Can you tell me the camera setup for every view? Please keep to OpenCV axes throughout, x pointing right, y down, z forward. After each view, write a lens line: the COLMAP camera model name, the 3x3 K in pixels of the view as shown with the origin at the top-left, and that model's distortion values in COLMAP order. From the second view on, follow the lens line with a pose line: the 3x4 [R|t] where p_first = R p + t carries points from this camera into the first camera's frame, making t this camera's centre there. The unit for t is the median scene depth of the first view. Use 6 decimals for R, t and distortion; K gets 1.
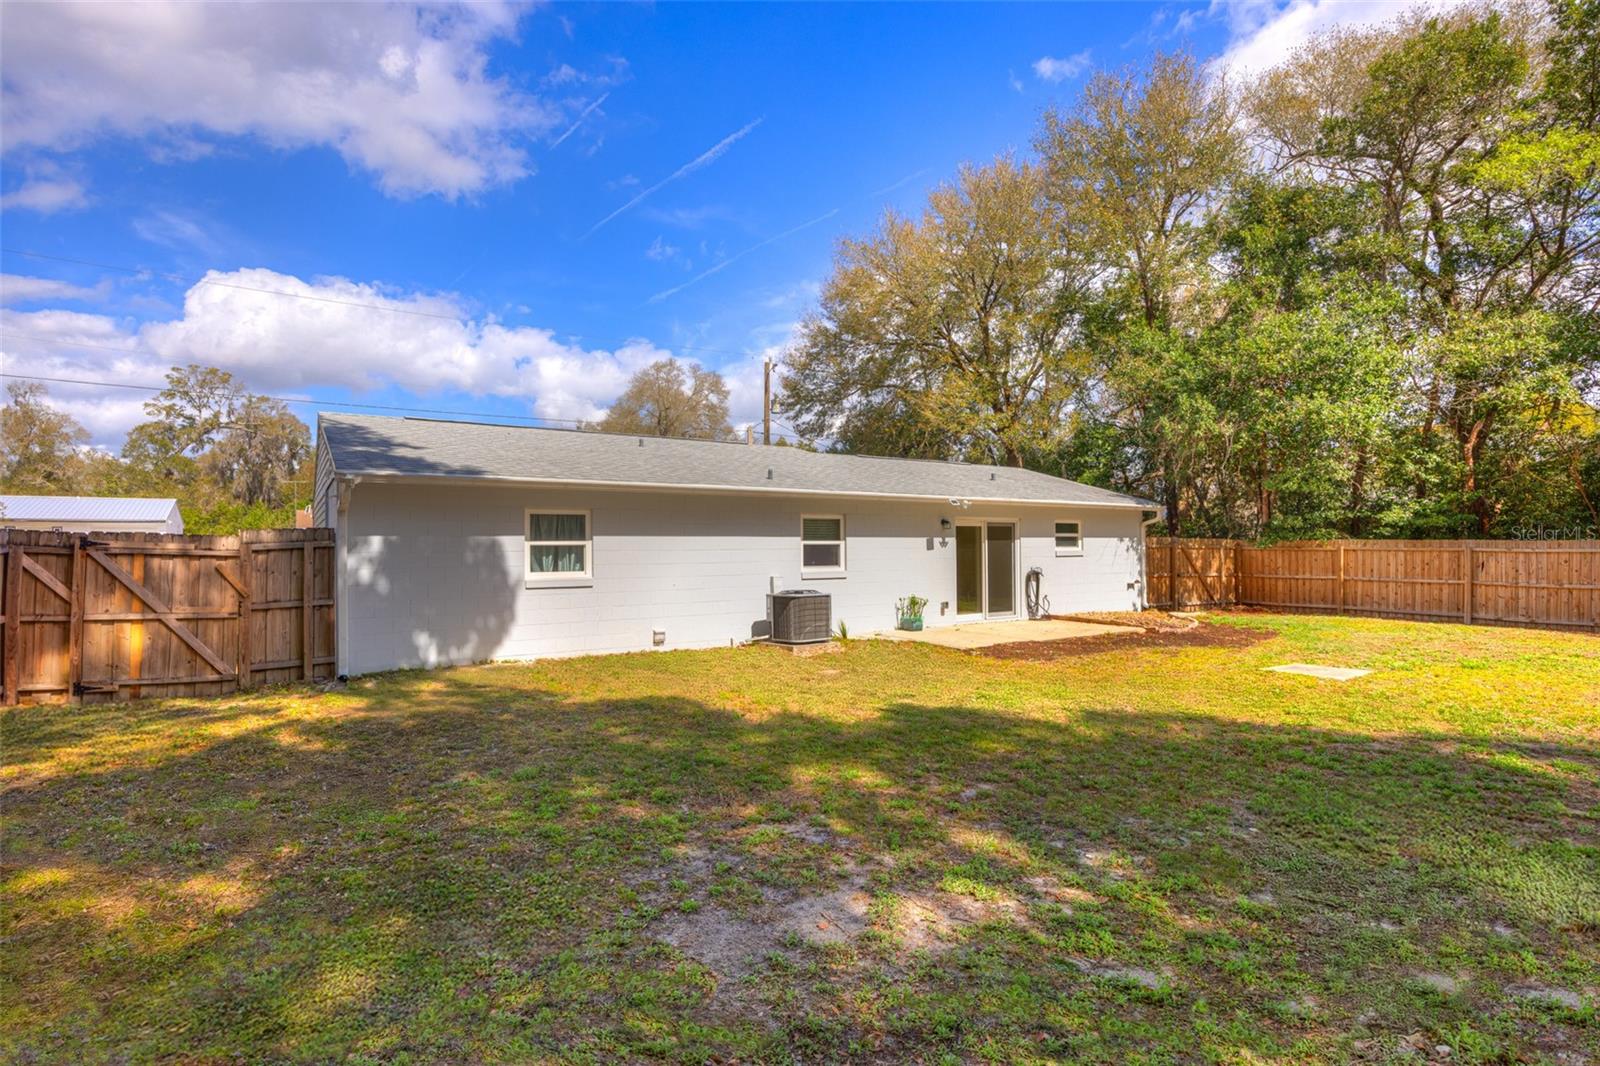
lens RADIAL K [[801.9, 0, 800.0], [0, 801.9, 533.0], [0, 0, 1]] dist [-0.001696, -0.000559]
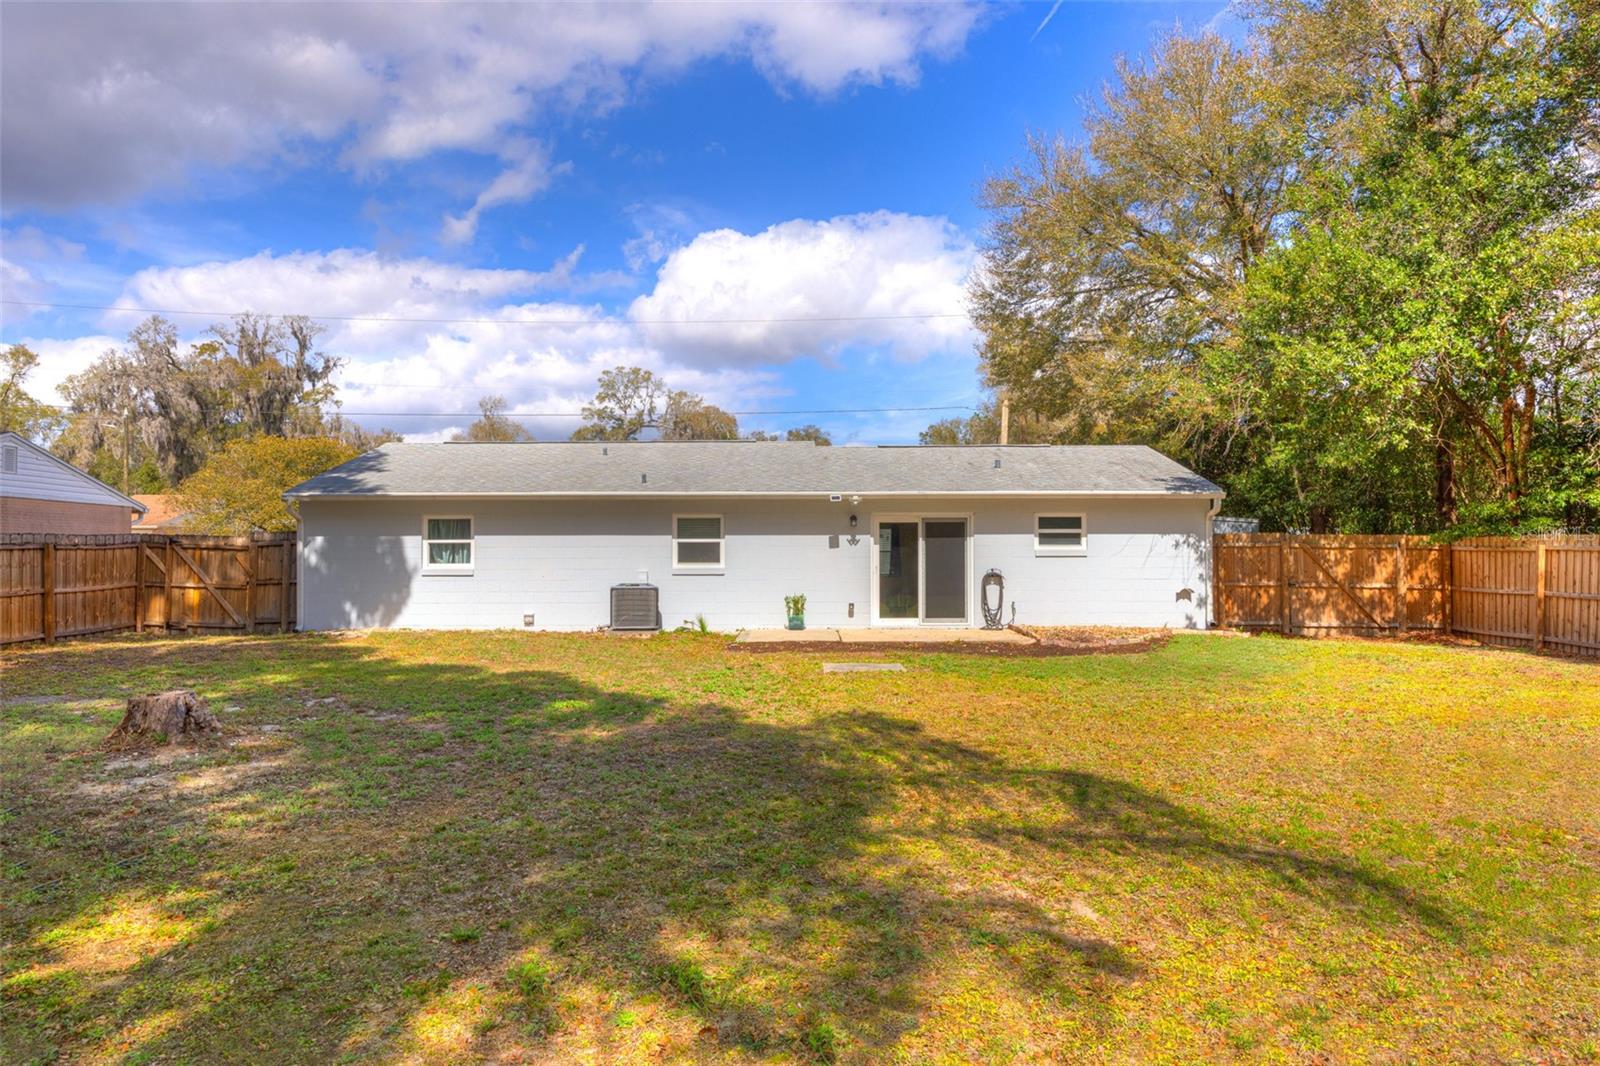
lens RADIAL K [[1095.2, 0, 765.1], [0, 1095.2, 537.4], [0, 0, 1]] dist [0.003352, 0.001401]
pose [[0.823334, -0.004326, -0.567541, 0.720731], [0.007550, 0.999966, 0.003330, 0.003052], [0.567507, -0.007027, 0.823338, -0.103860]]
